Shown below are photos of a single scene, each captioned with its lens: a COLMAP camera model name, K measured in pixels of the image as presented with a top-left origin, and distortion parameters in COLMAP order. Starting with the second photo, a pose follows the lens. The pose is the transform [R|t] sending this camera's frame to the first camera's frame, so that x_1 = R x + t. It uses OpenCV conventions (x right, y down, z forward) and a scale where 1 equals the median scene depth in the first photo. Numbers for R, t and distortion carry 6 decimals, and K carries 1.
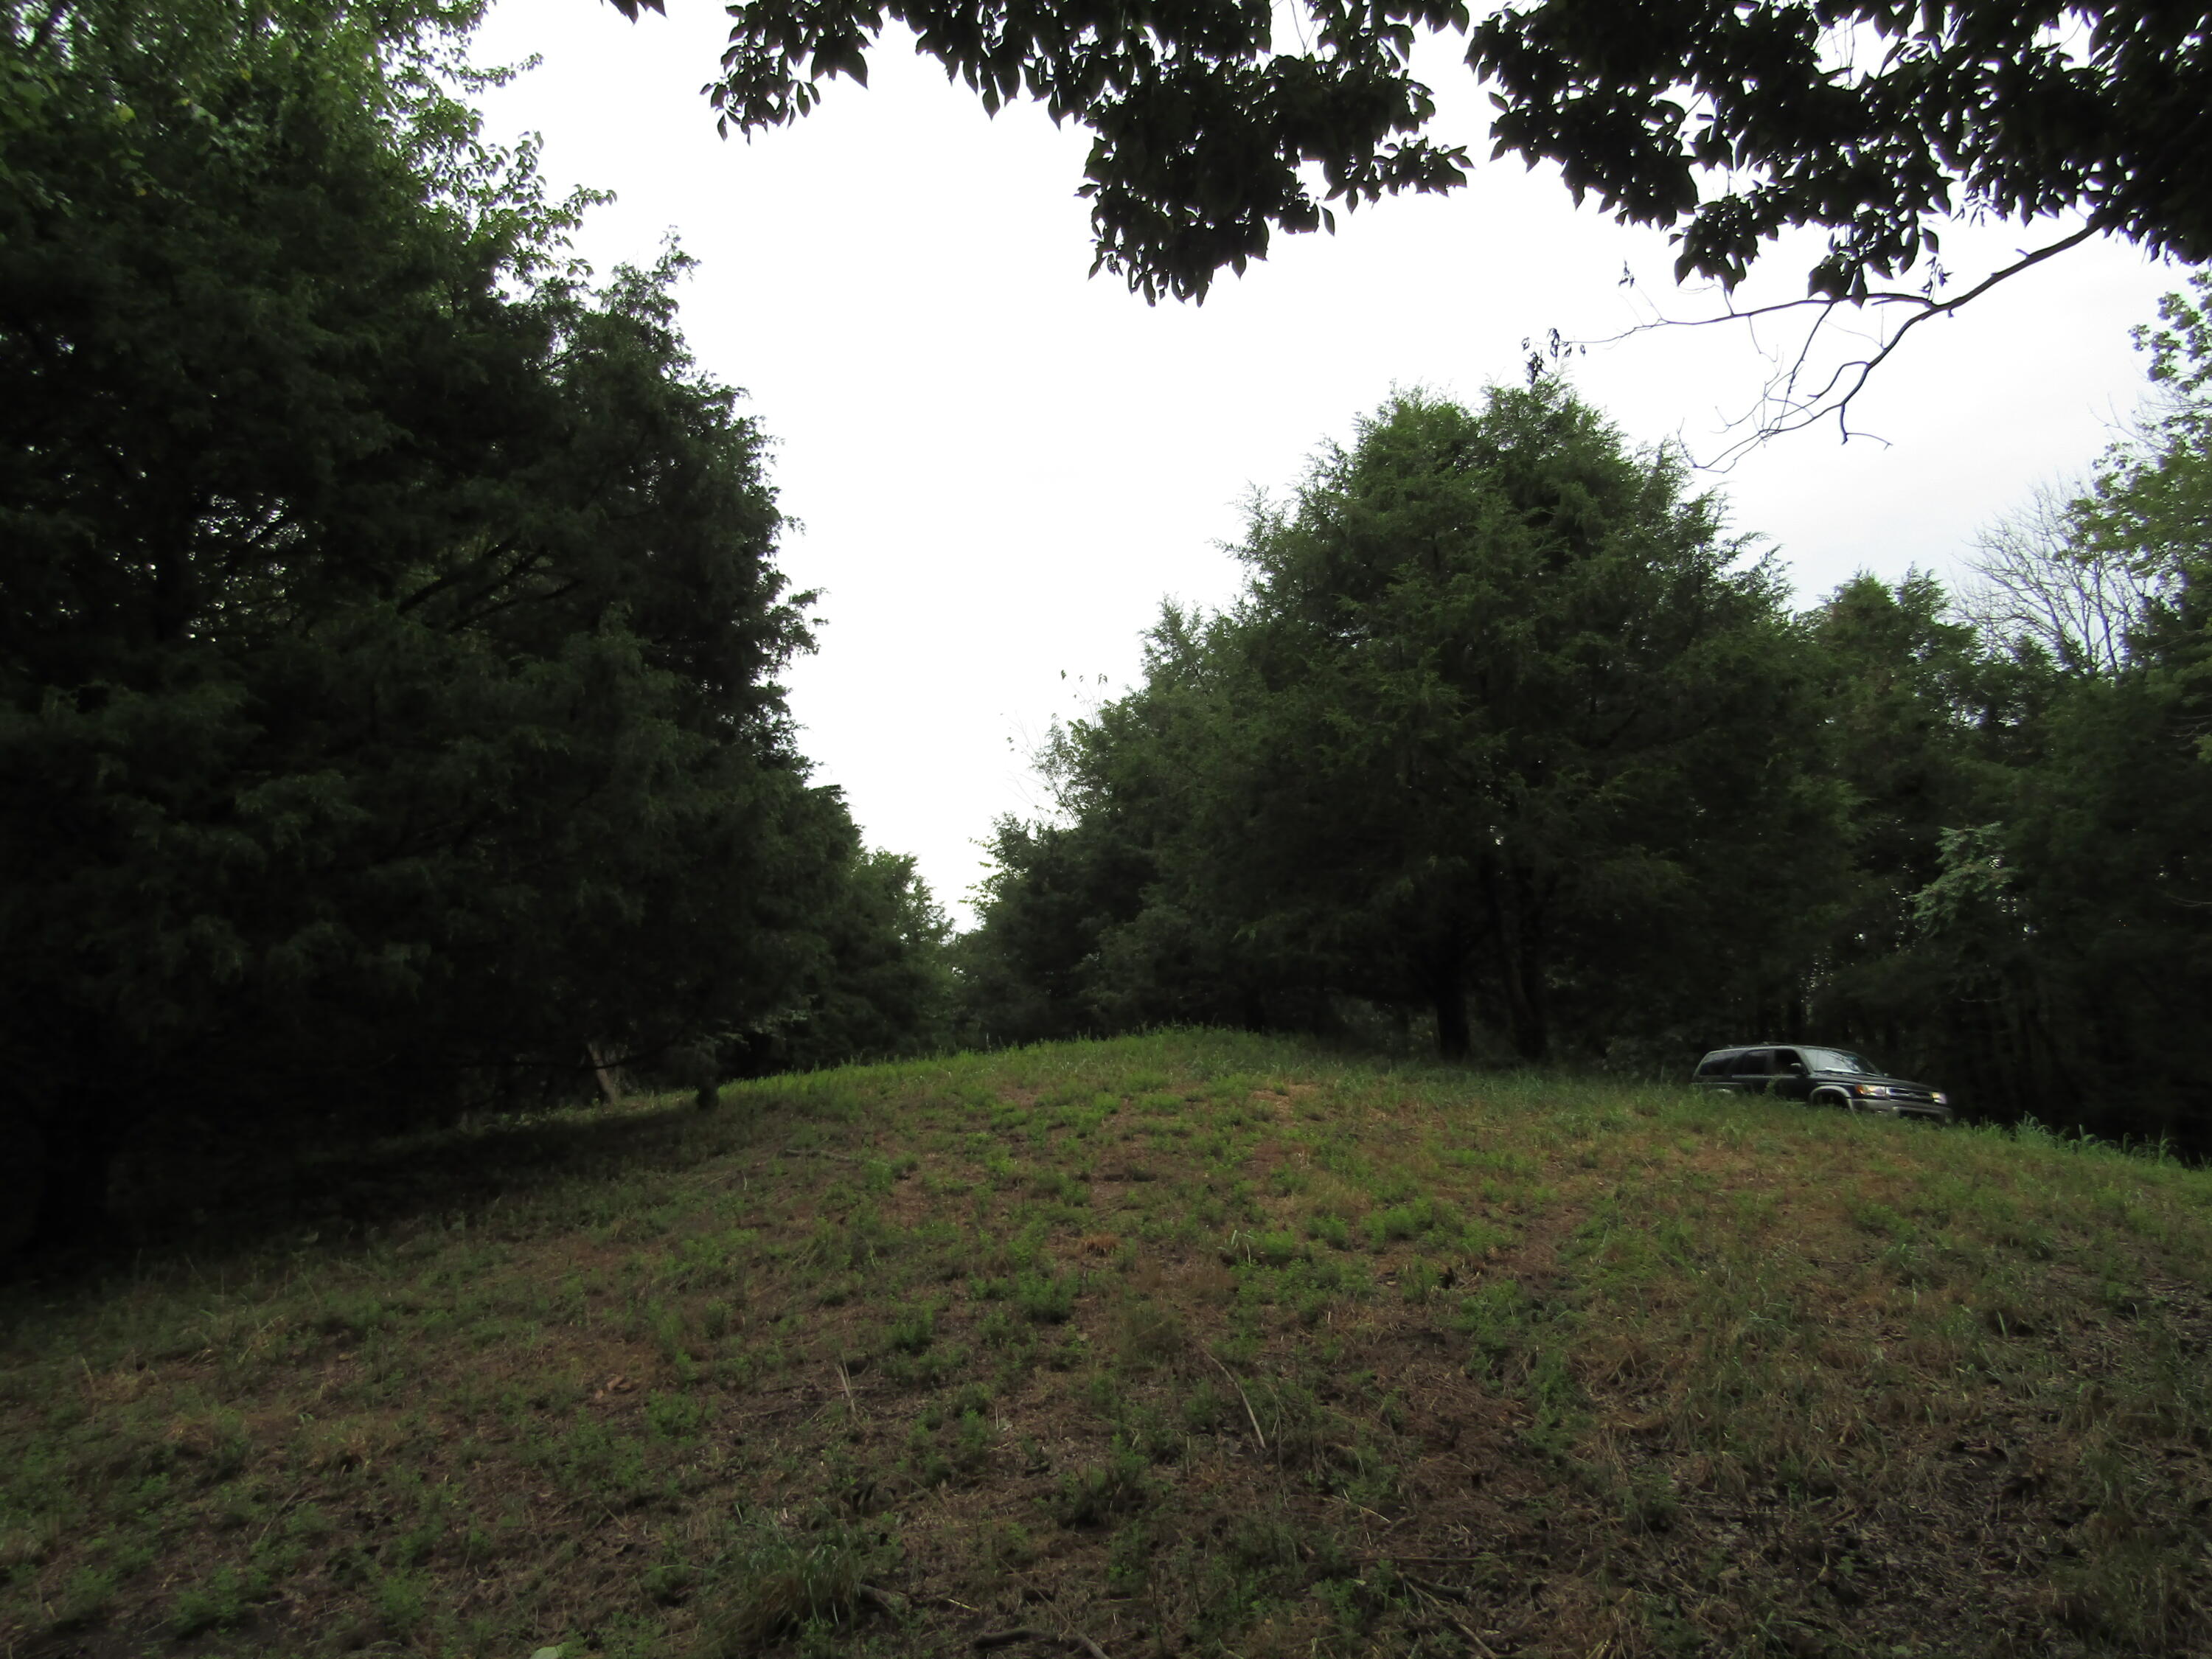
lens RADIAL K [[1532.6, 0, 1118.9], [0, 1532.6, 823.8], [0, 0, 1]] dist [-0.015971, 0.001933]
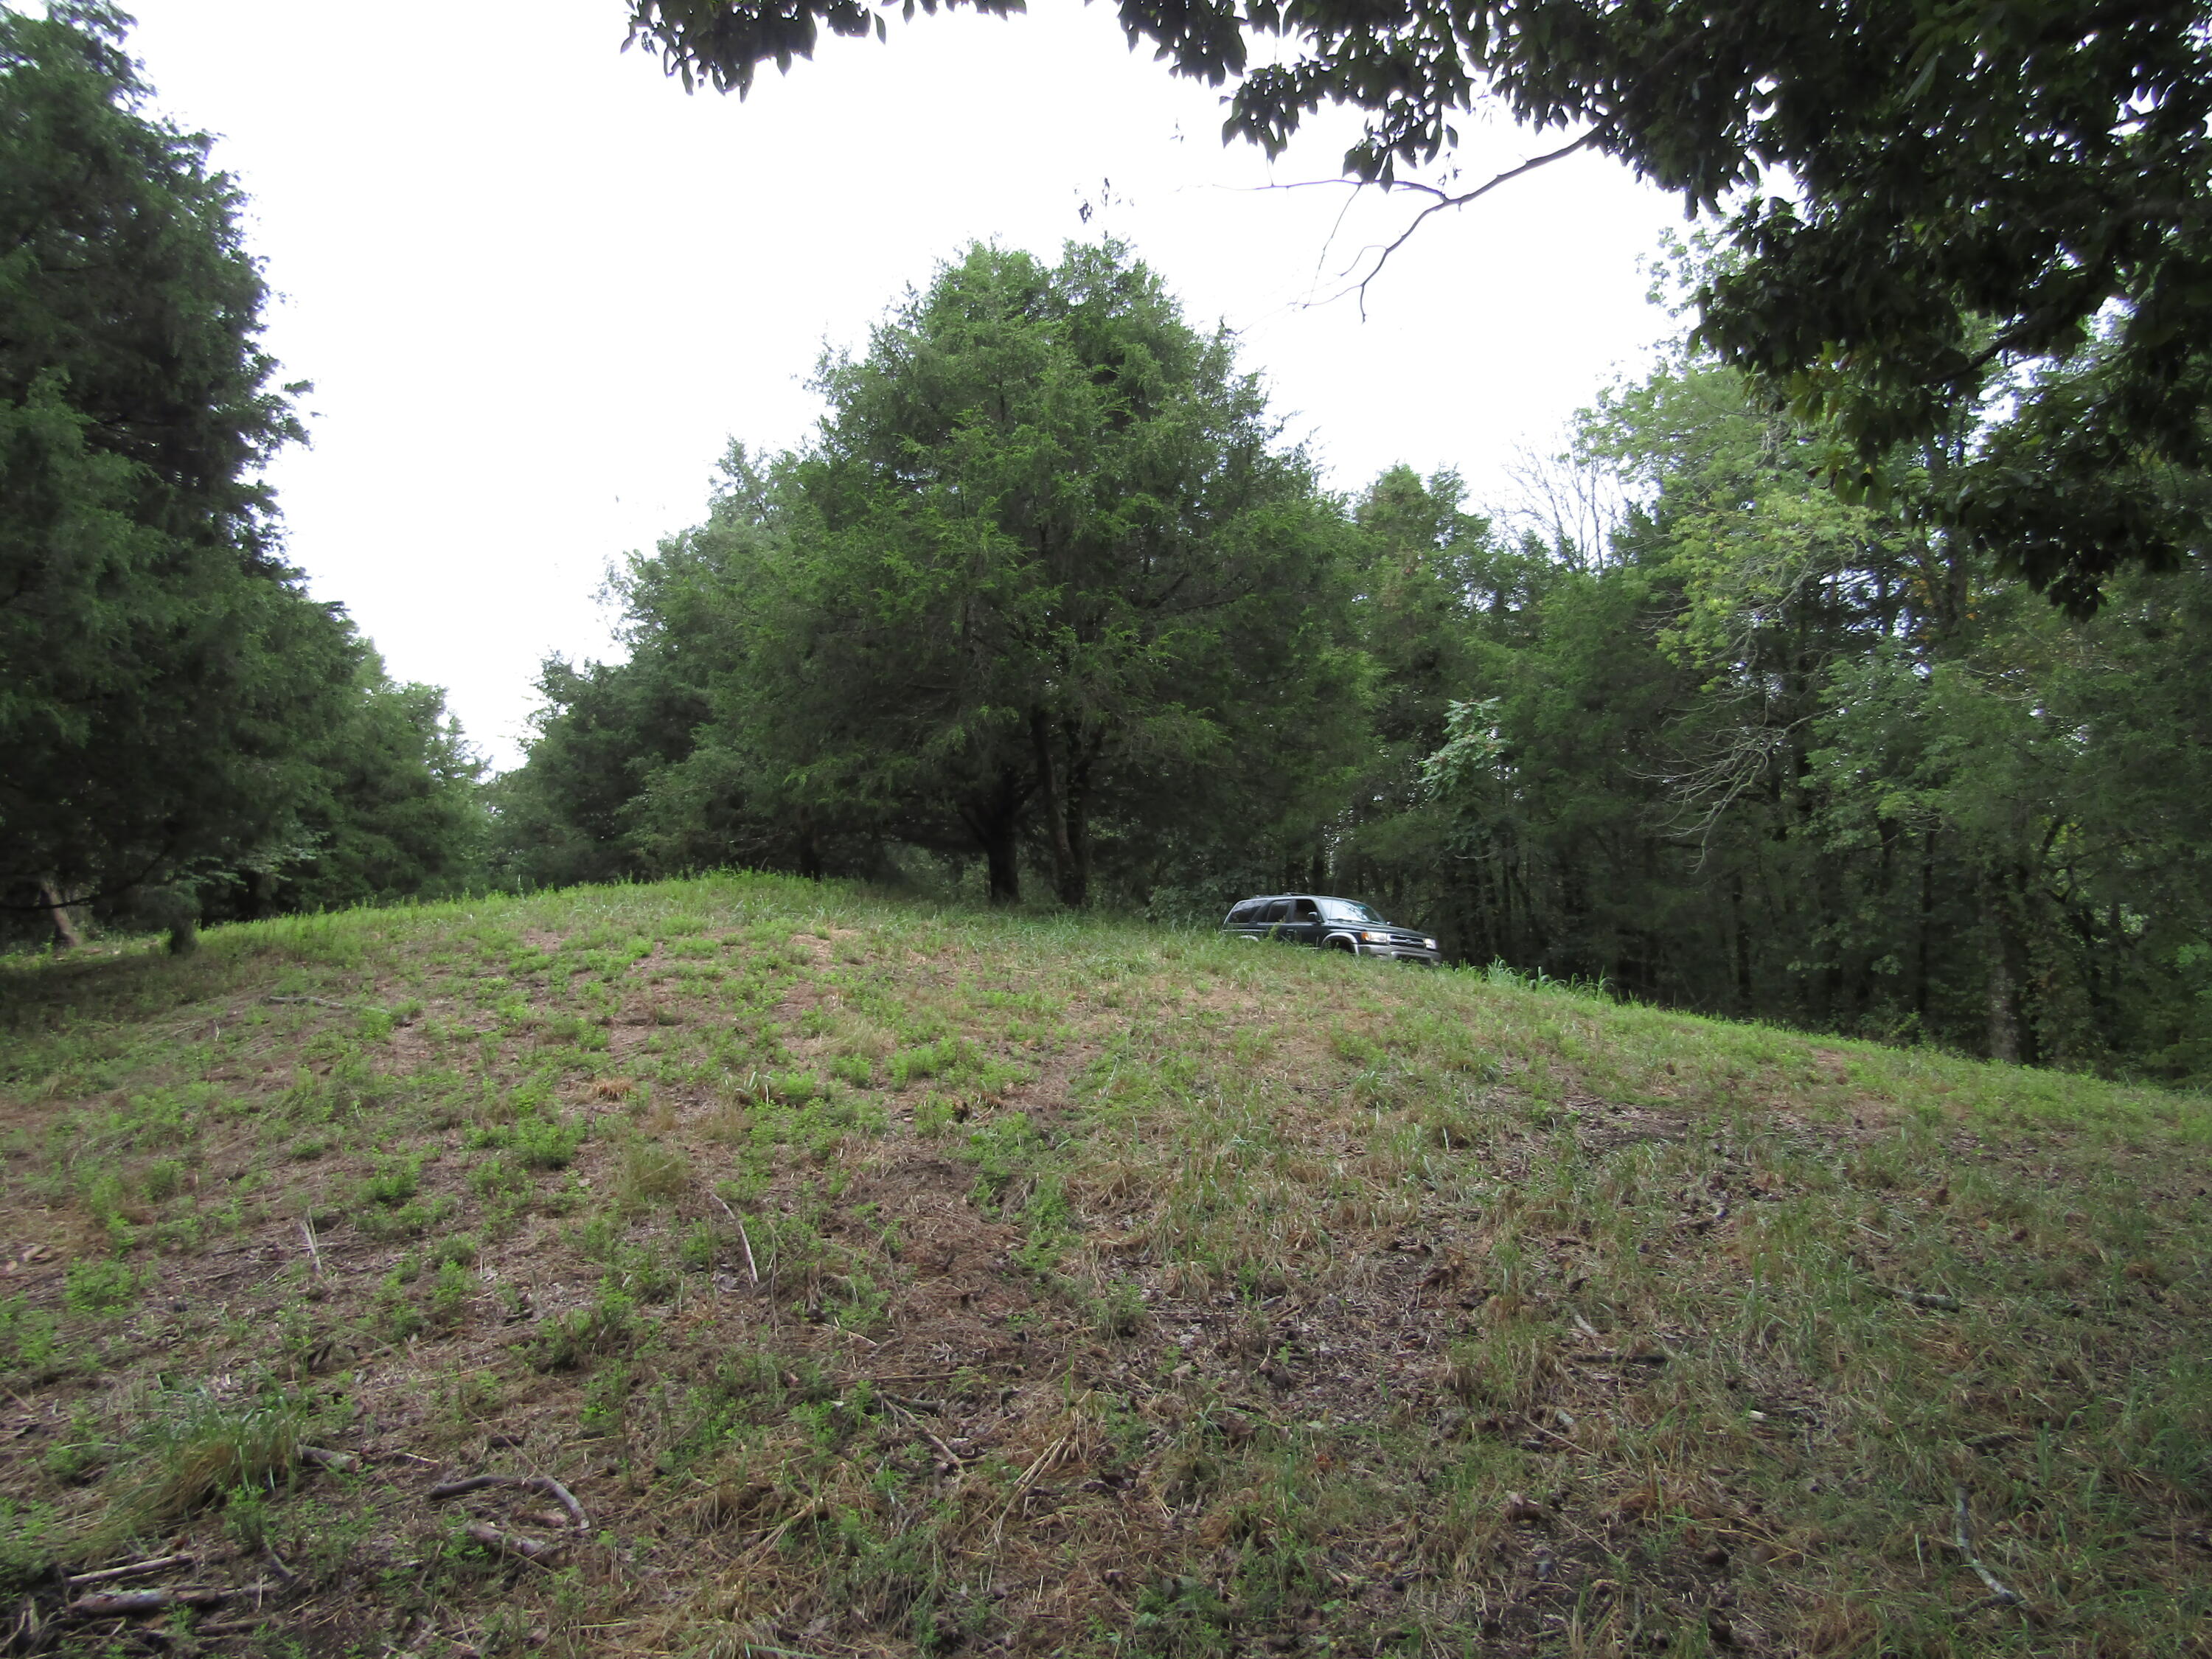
lens RADIAL K [[1532.6, 0, 1103.5], [0, 1532.6, 818.9], [0, 0, 1]] dist [-0.015971, 0.001933]
pose [[0.963069, 0.021239, 0.268414, 0.012532], [-0.046739, 0.994937, 0.088974, 0.001951], [-0.265165, -0.098234, 0.959186, 0.002045]]
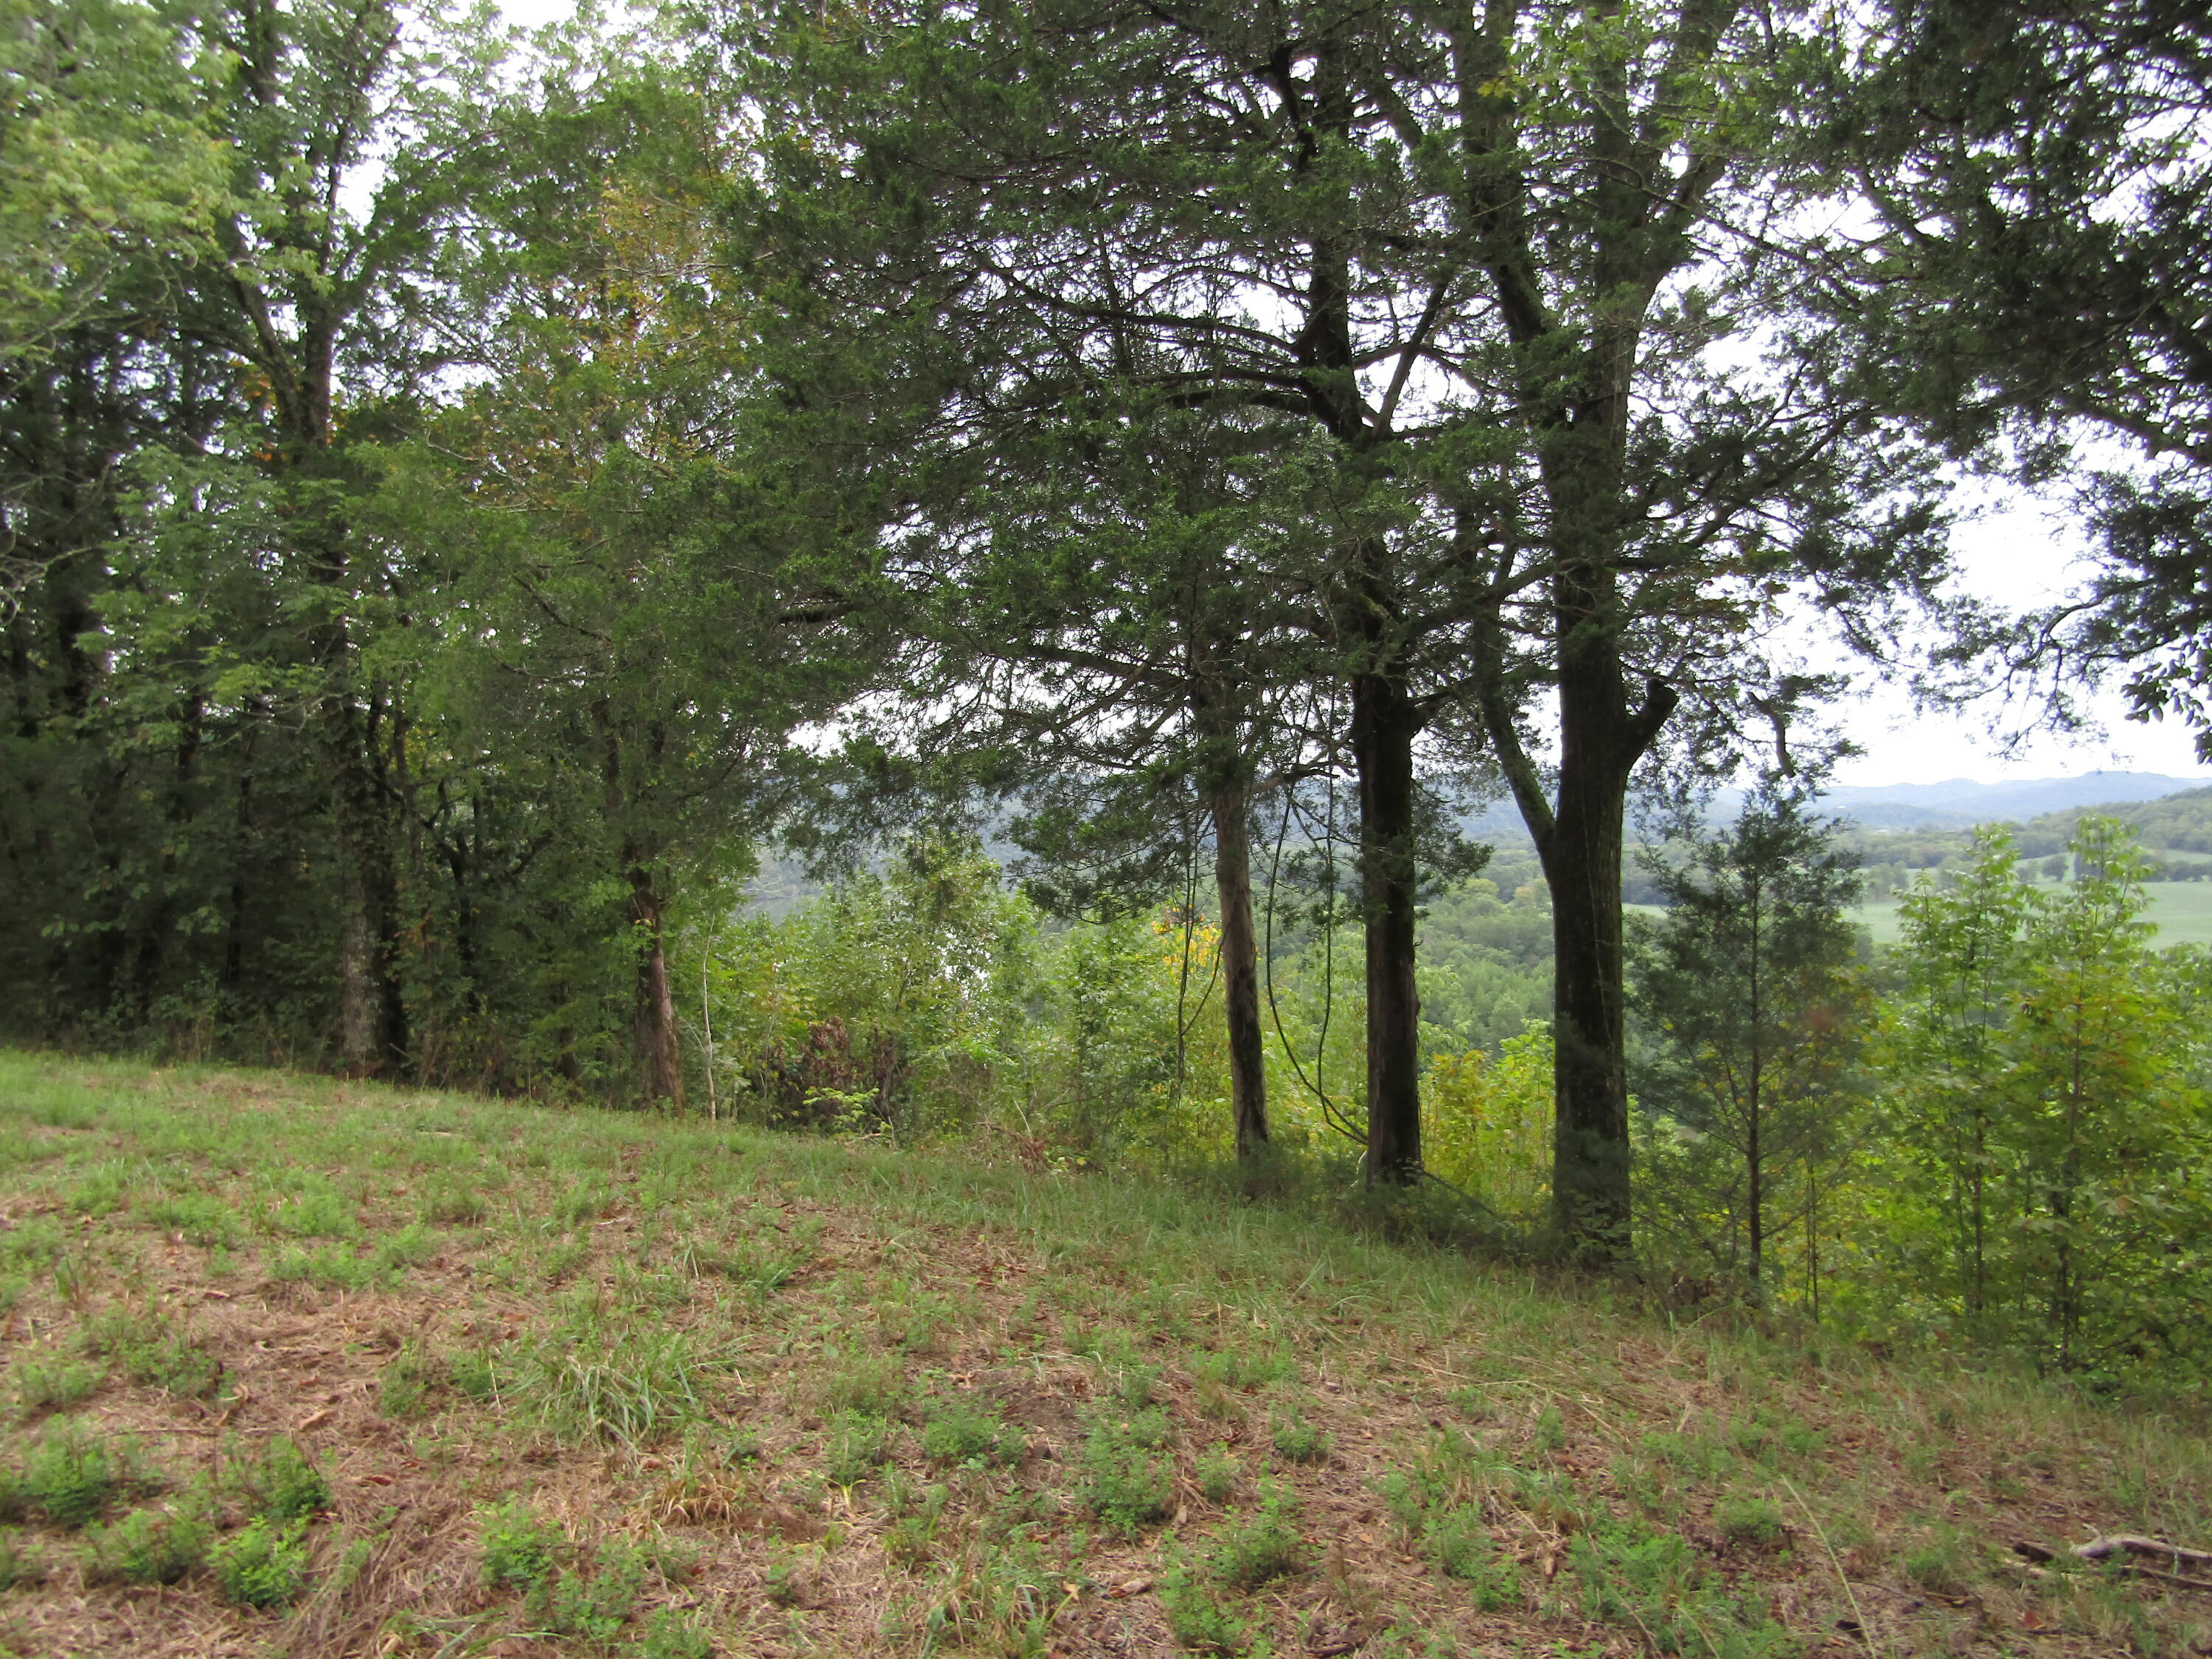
lens RADIAL K [[1532.6, 0, 1102.8], [0, 1532.6, 831.4], [0, 0, 1]] dist [-0.015971, 0.001933]
pose [[0.246889, -0.010684, 0.968985, 0.419222], [-0.139115, 0.989191, 0.046352, 0.065420], [-0.959006, -0.146245, 0.242734, 0.540412]]
